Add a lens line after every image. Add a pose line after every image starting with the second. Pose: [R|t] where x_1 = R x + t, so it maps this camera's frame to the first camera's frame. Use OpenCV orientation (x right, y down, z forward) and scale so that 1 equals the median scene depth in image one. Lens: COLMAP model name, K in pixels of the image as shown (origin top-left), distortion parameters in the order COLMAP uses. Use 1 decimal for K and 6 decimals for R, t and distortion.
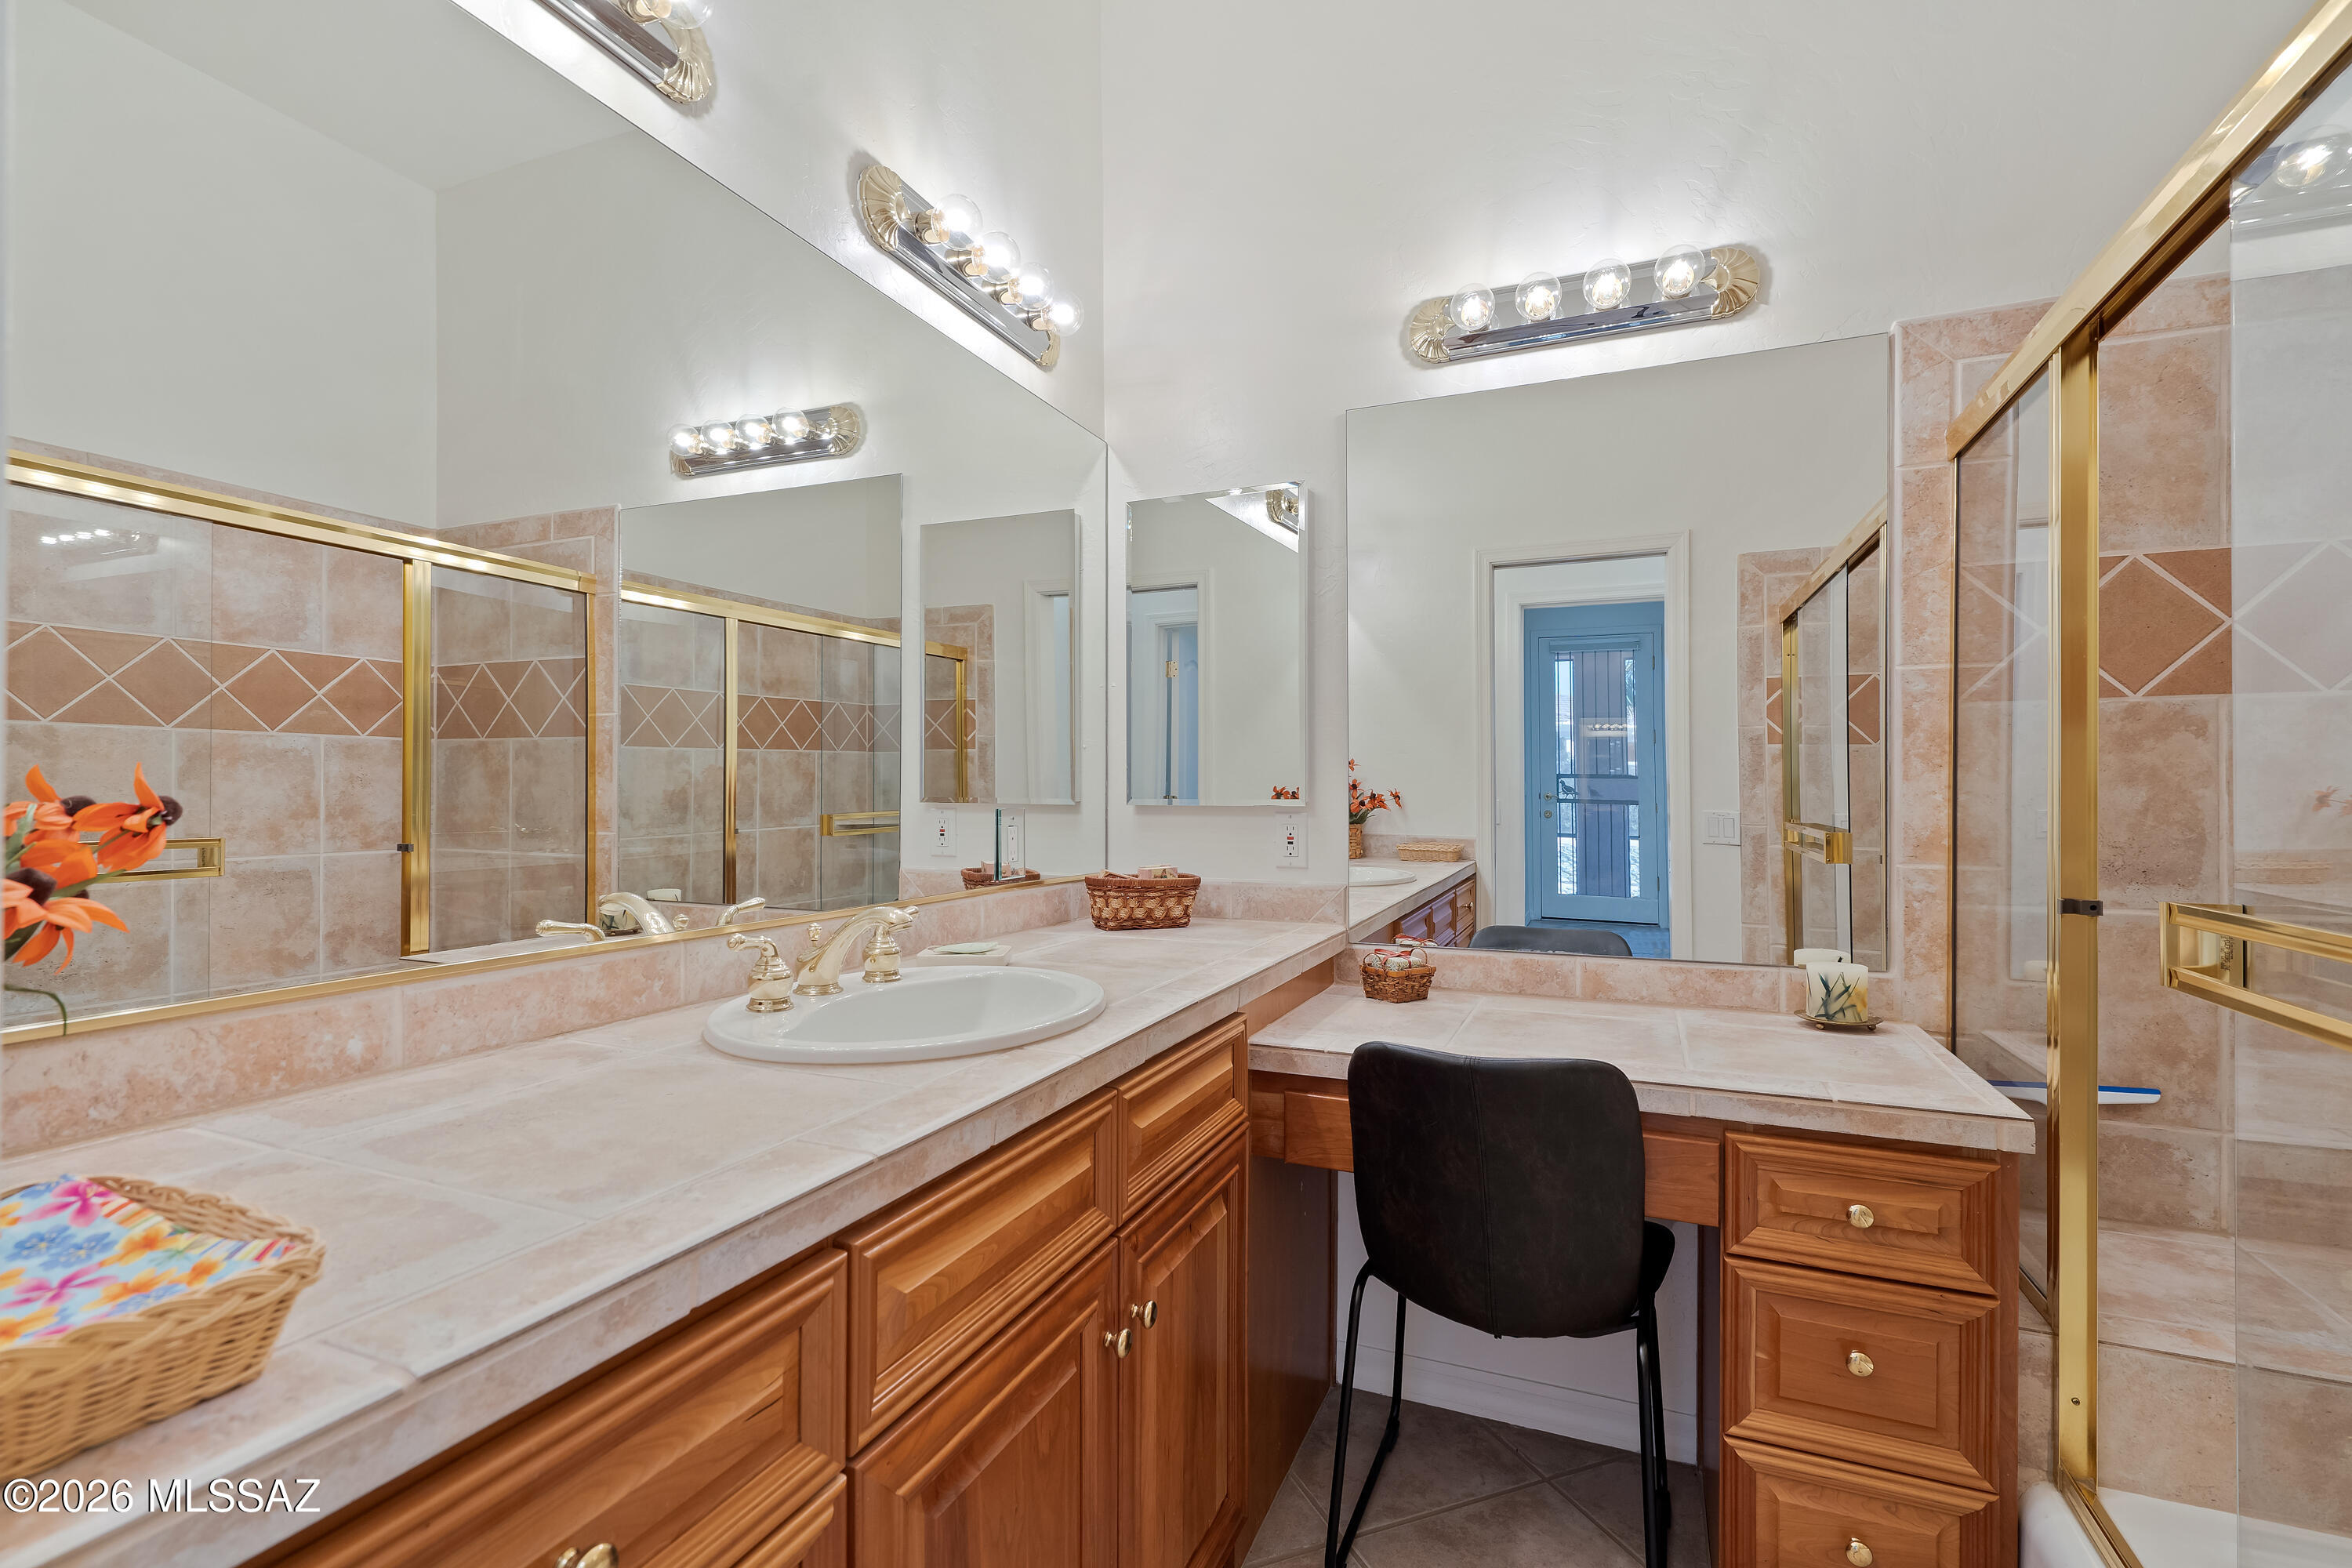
lens RADIAL K [[1057.5, 0, 1168.1], [0, 1057.5, 754.0], [0, 0, 1]] dist [-0.001762, -0.000453]
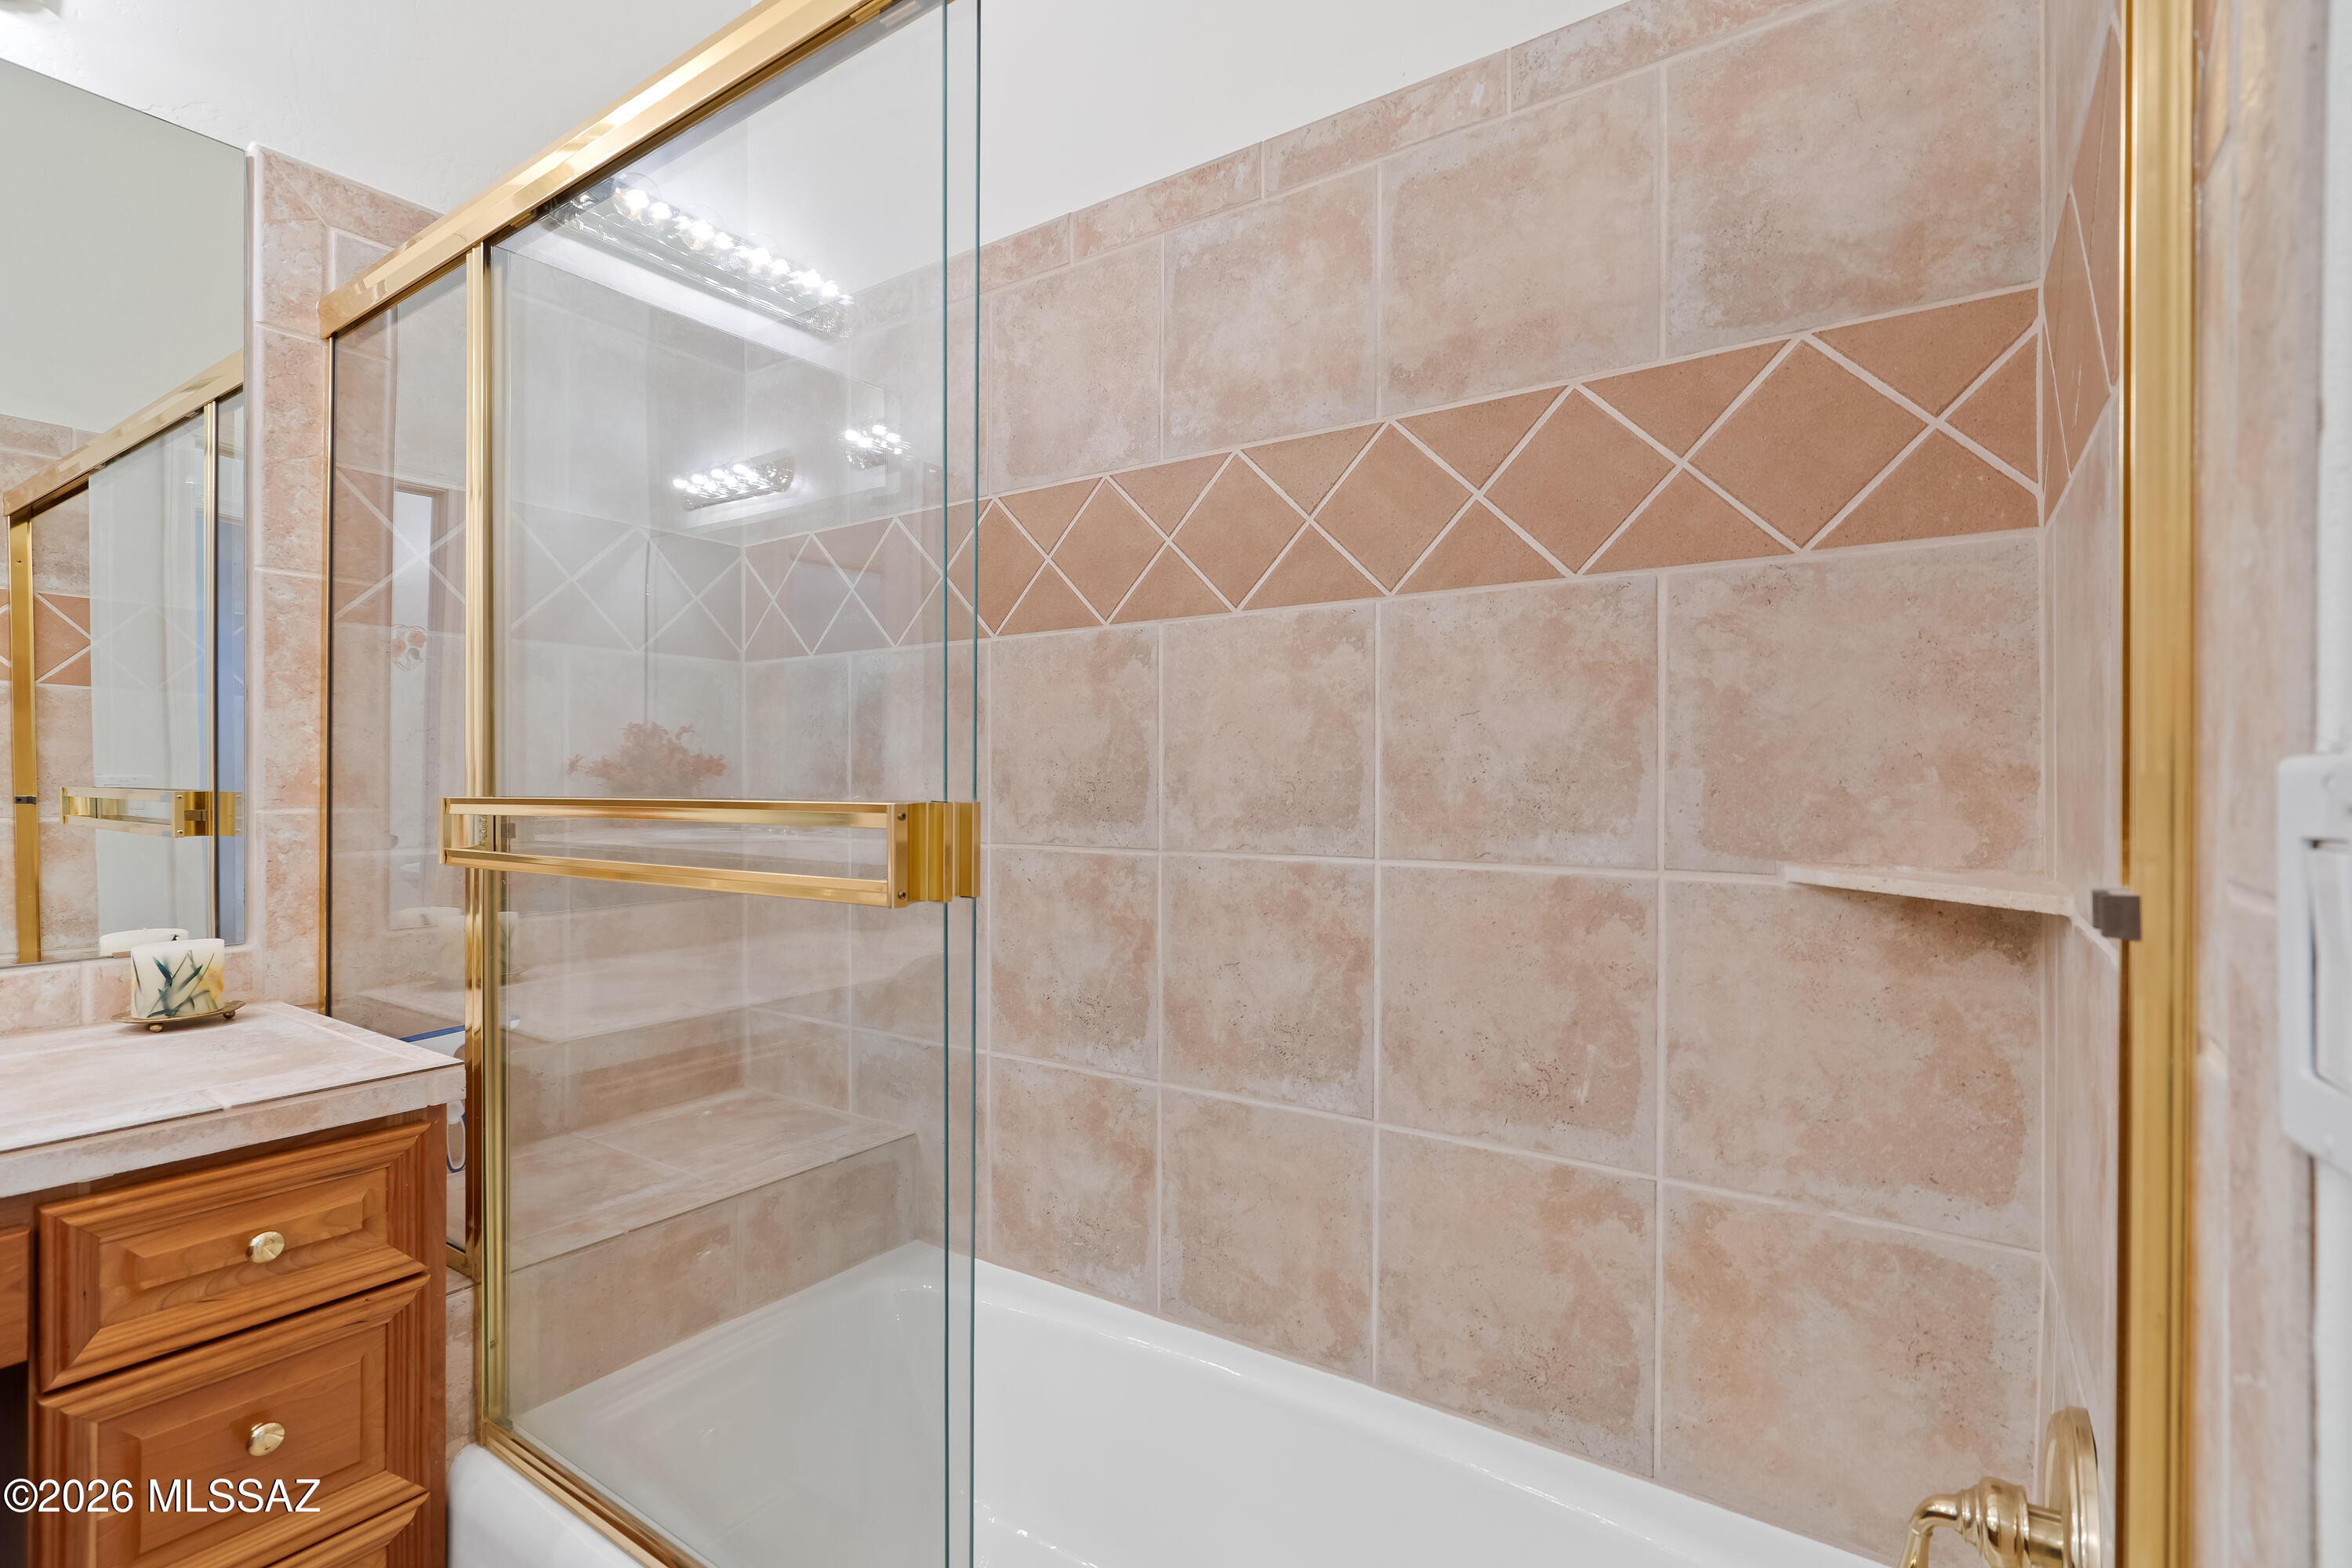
lens RADIAL K [[1082.5, 0, 1140.5], [0, 1082.5, 794.3], [0, 0, 1]] dist [-0.000228, -0.000569]
pose [[0.198676, -0.006567, 0.980043, 0.013410], [-0.035762, 0.999263, 0.013945, 0.057259], [-0.979413, -0.037819, 0.198295, 0.176019]]
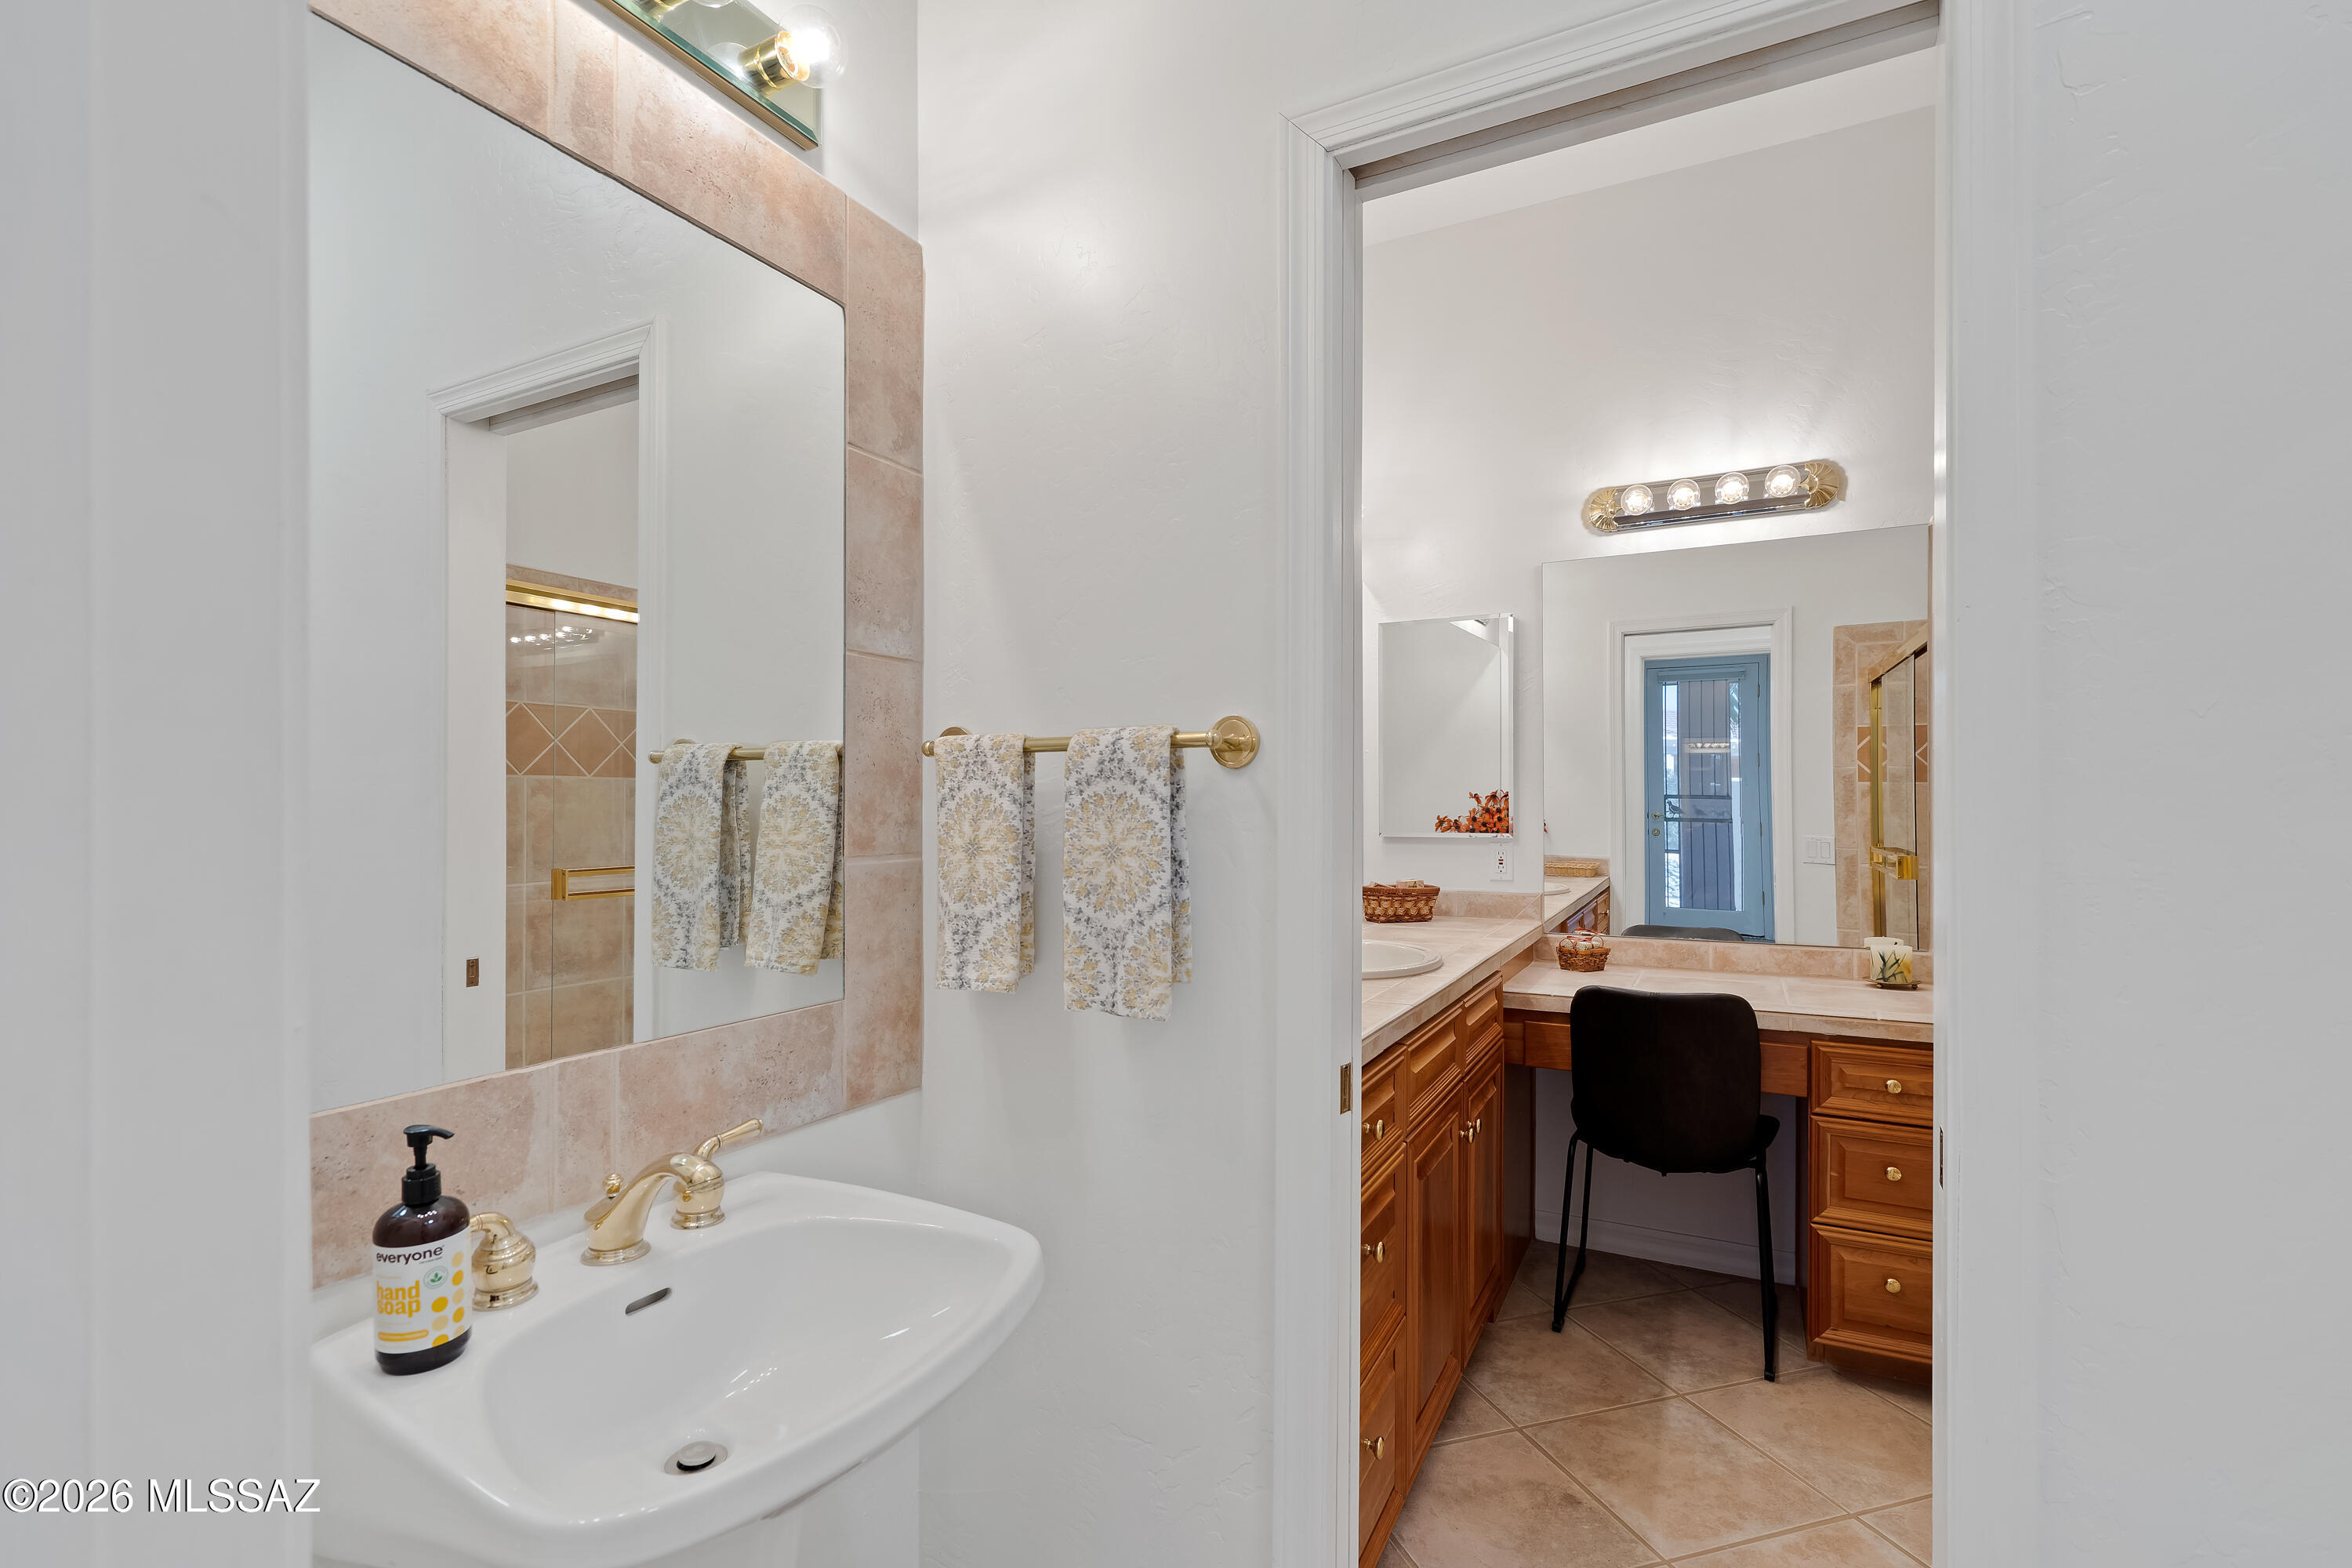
lens RADIAL K [[1073.1, 0, 1166.3], [0, 1073.1, 776.0], [0, 0, 1]] dist [-0.000736, 0.000211]
pose [[0.997378, -0.004343, -0.072241, -0.279652], [0.004960, 0.999953, 0.008371, -0.059096], [0.072201, -0.008707, 0.997352, -0.583728]]
